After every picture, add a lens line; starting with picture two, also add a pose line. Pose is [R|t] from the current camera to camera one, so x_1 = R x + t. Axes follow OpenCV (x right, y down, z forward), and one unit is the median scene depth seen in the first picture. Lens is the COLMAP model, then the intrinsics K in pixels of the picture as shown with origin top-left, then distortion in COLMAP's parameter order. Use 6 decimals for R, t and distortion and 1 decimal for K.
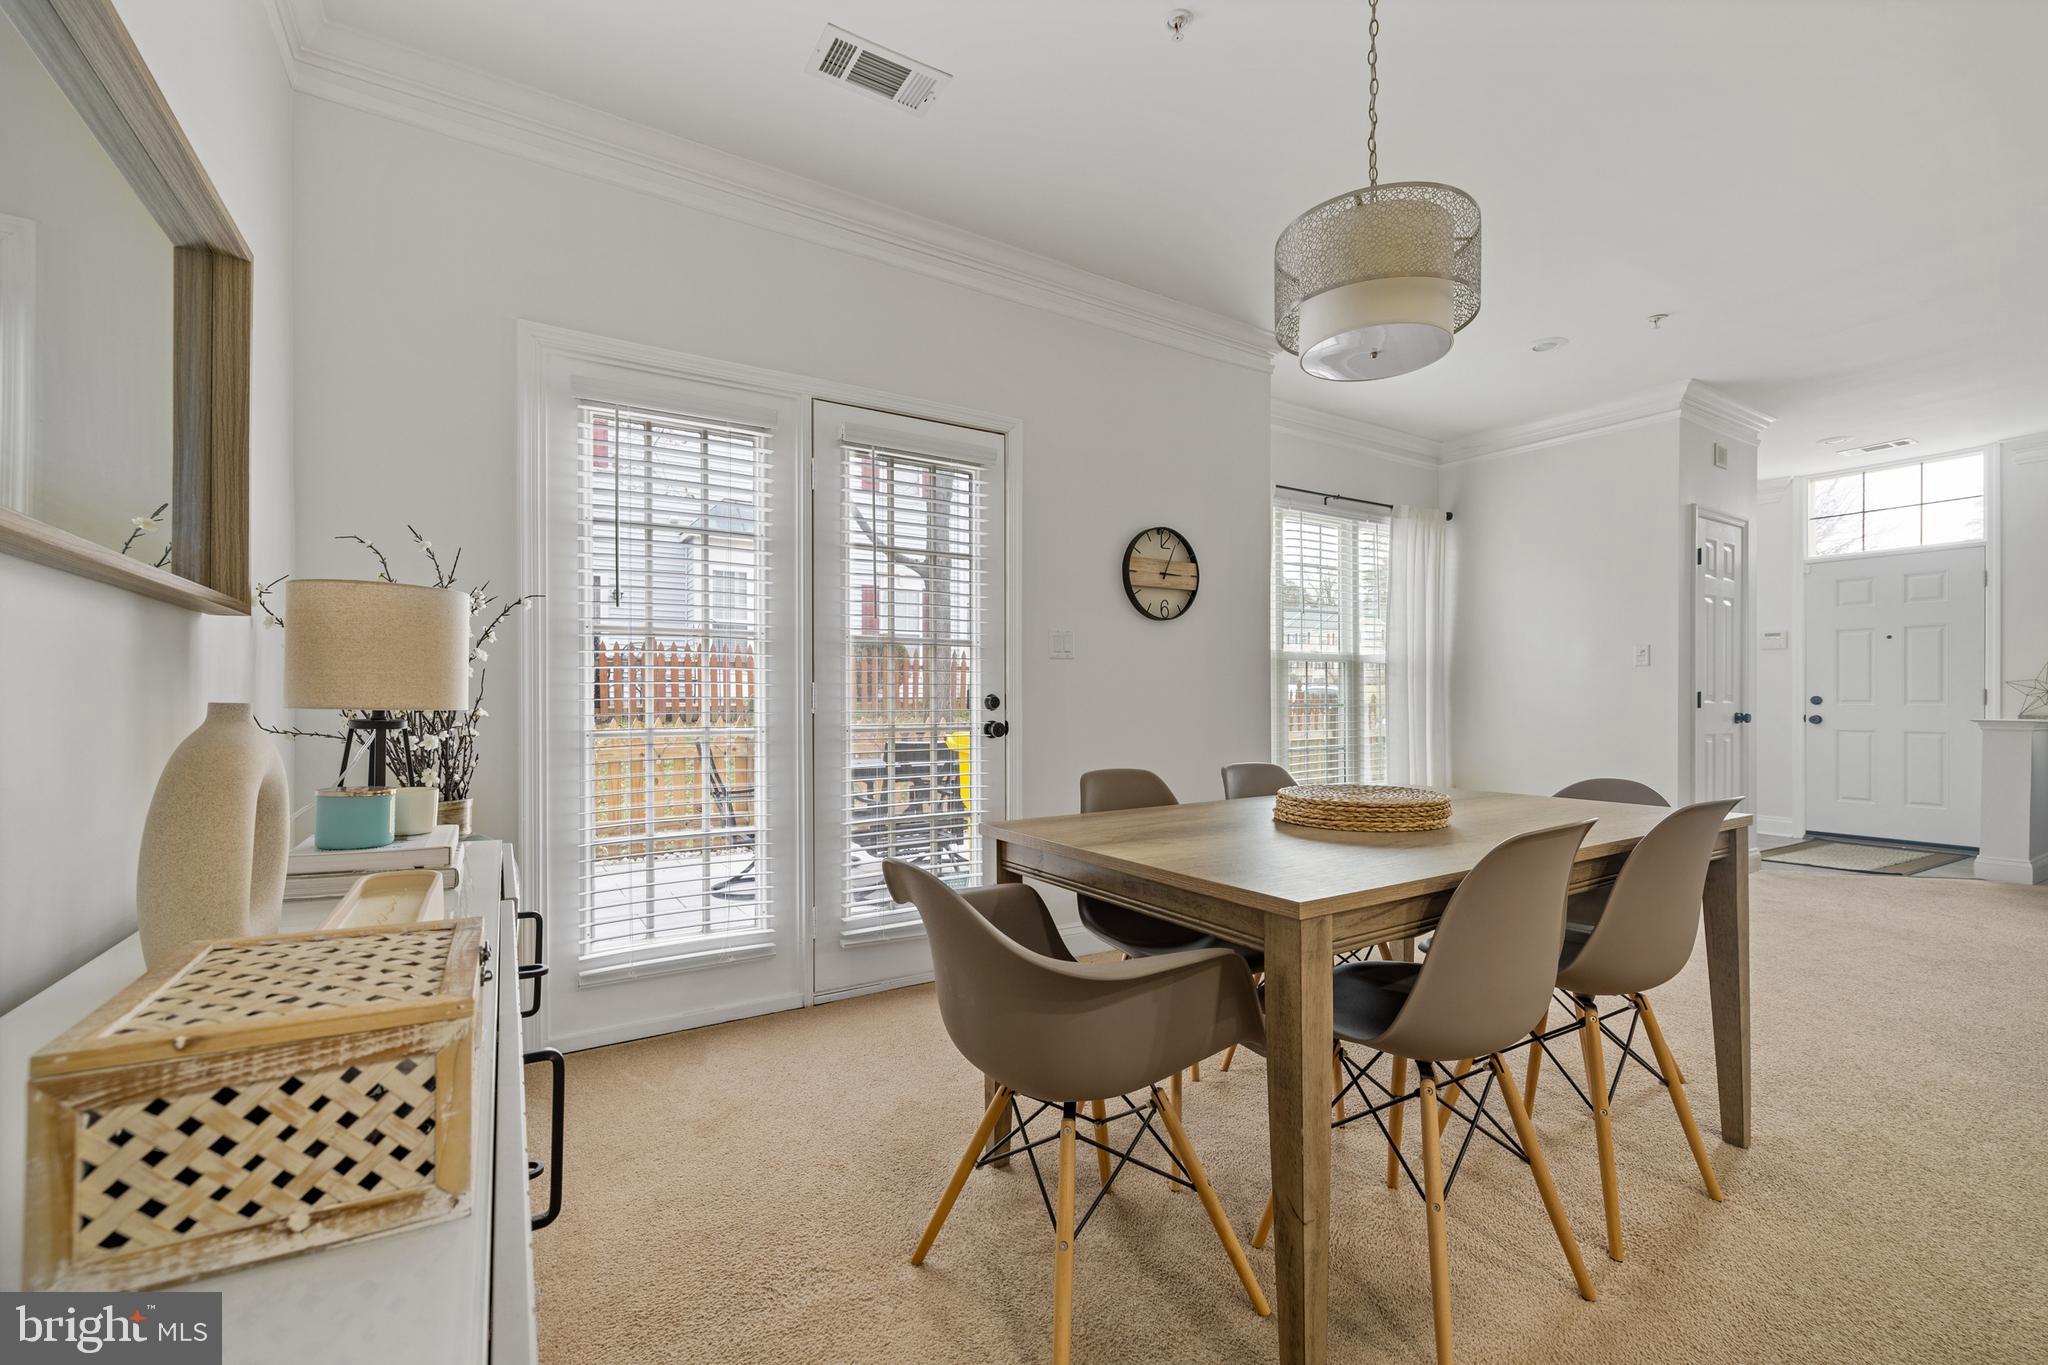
lens RADIAL K [[857.2, 0, 1026.4], [0, 857.2, 696.3], [0, 0, 1]] dist [-0.000227, 0.000722]
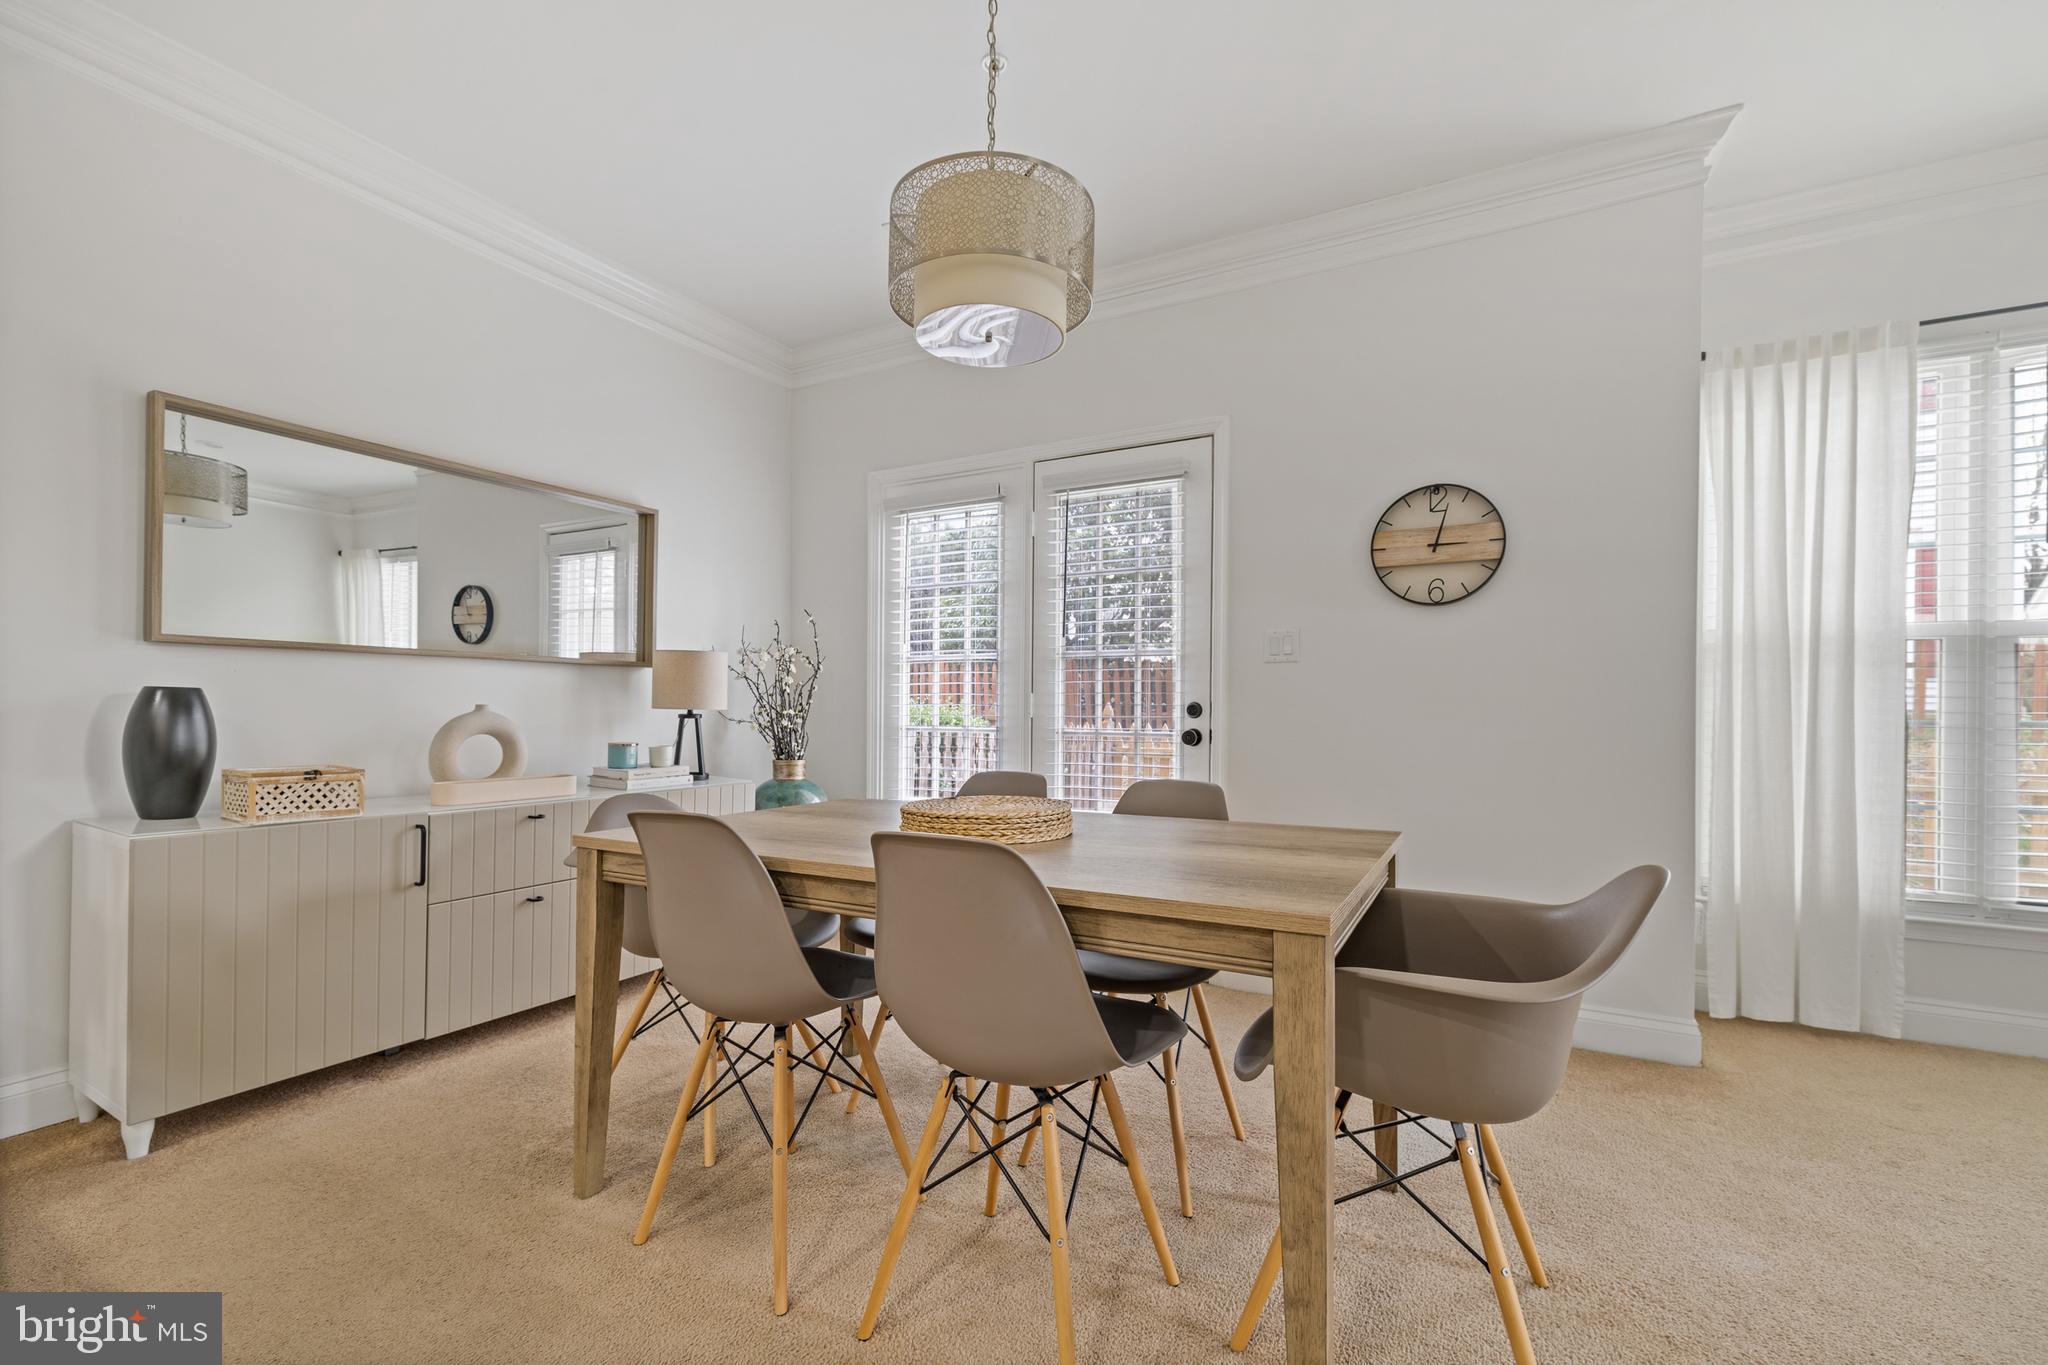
lens RADIAL K [[857.2, 0, 1020.9], [0, 857.2, 702.5], [0, 0, 1]] dist [-0.000227, 0.000722]
pose [[0.490101, -0.002387, -0.871662, 0.656817], [-0.003117, 0.999985, -0.004491, 0.002822], [0.871660, 0.004919, 0.490086, 0.303668]]
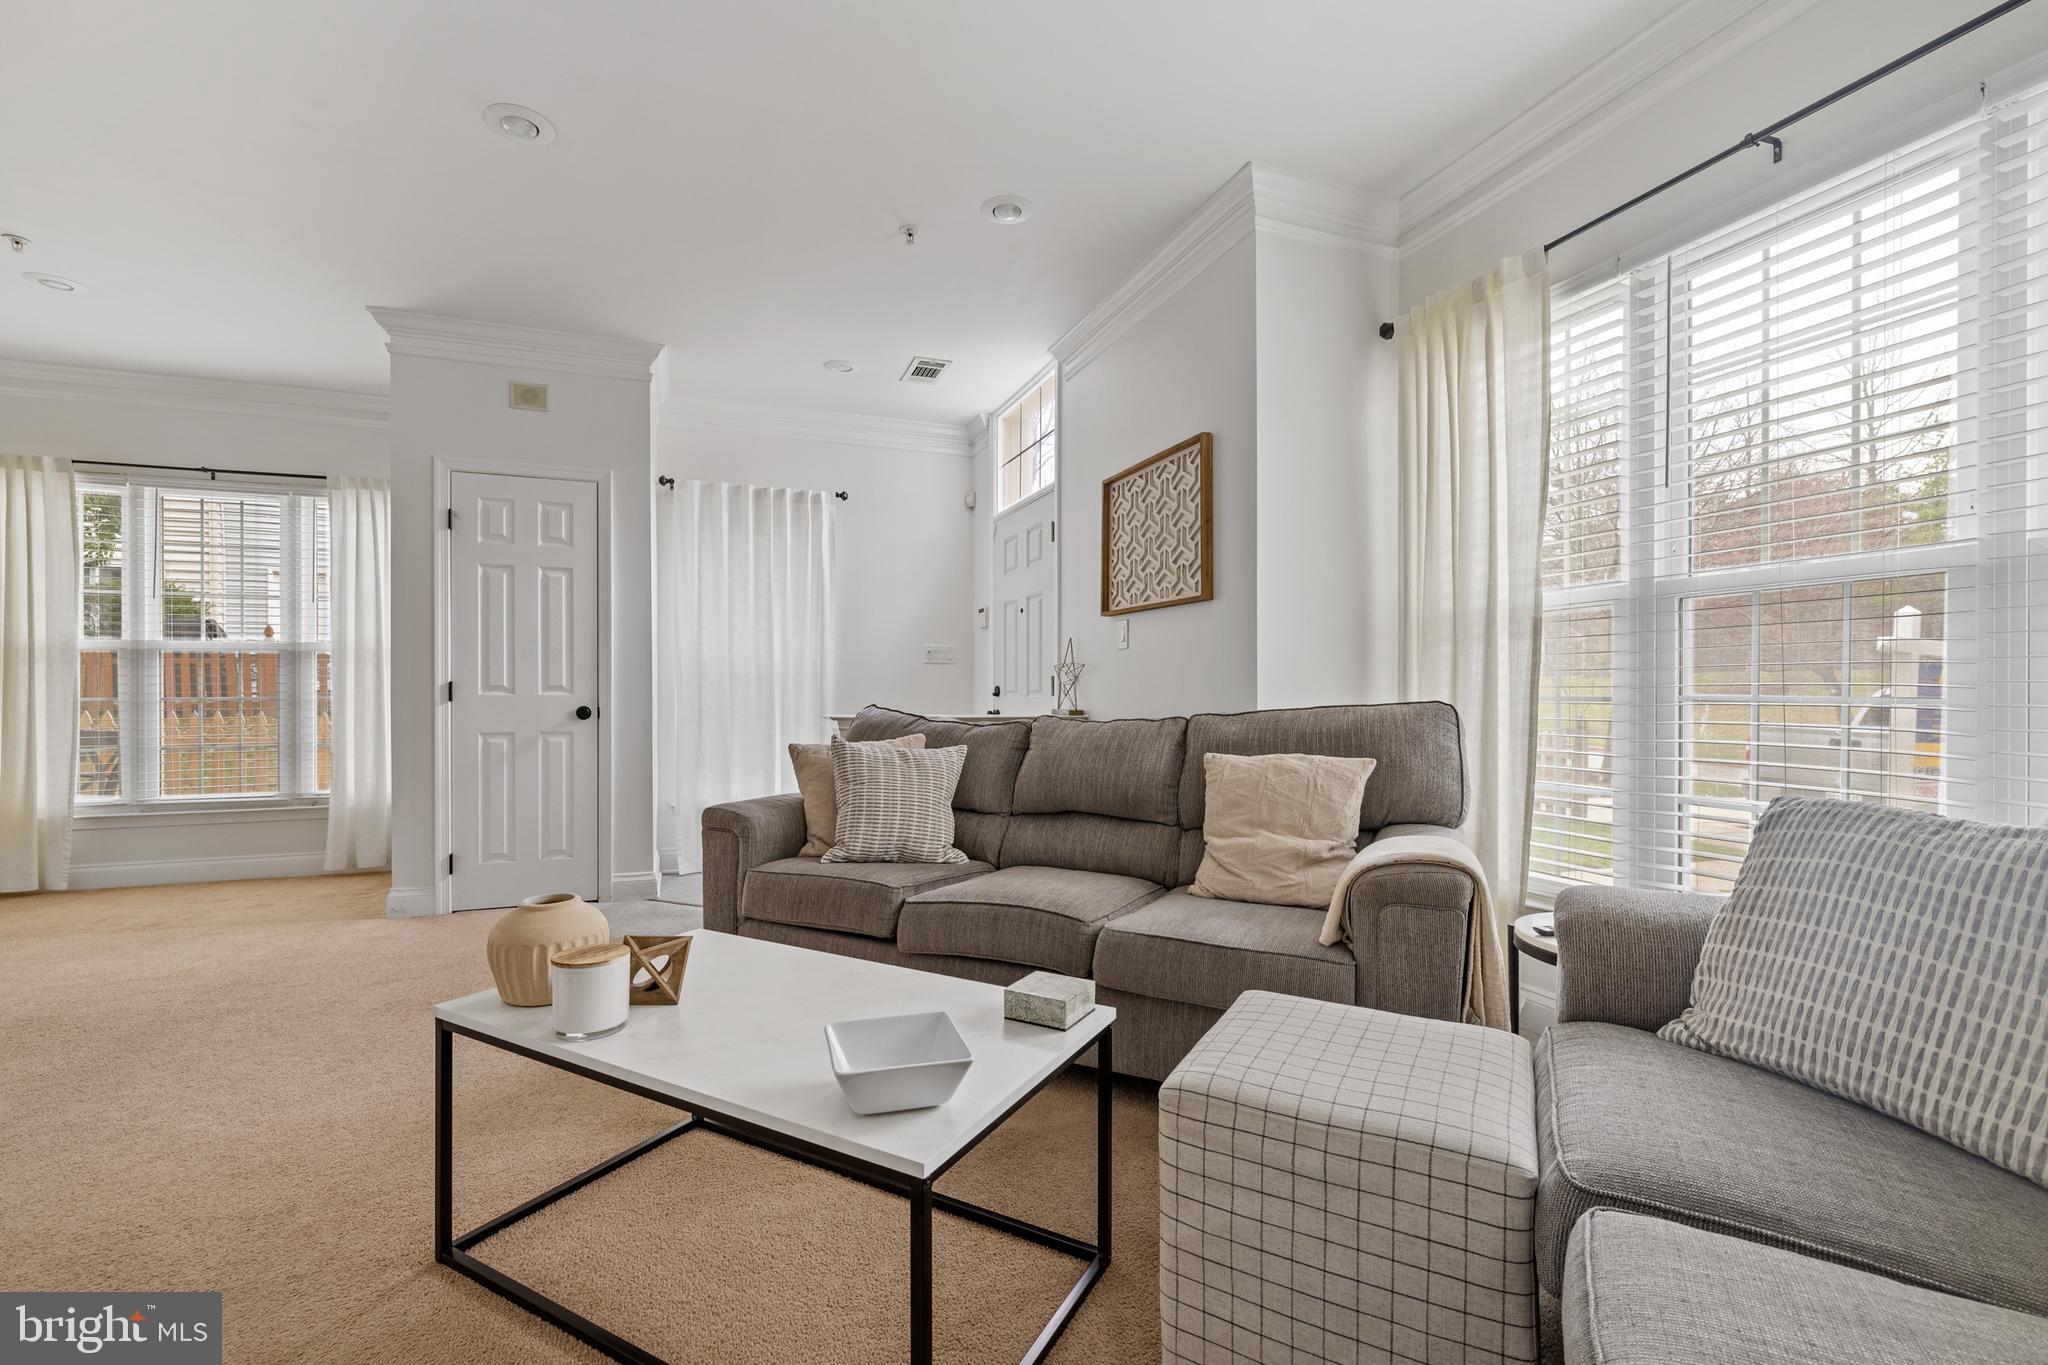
lens RADIAL K [[857.2, 0, 1021.8], [0, 857.2, 694.2], [0, 0, 1]] dist [-0.000227, 0.000722]
pose [[0.982591, -0.000948, -0.185778, 2.044133], [0.001113, 0.999999, 0.000783, 0.008929], [0.185777, -0.000976, 0.982591, 0.382577]]
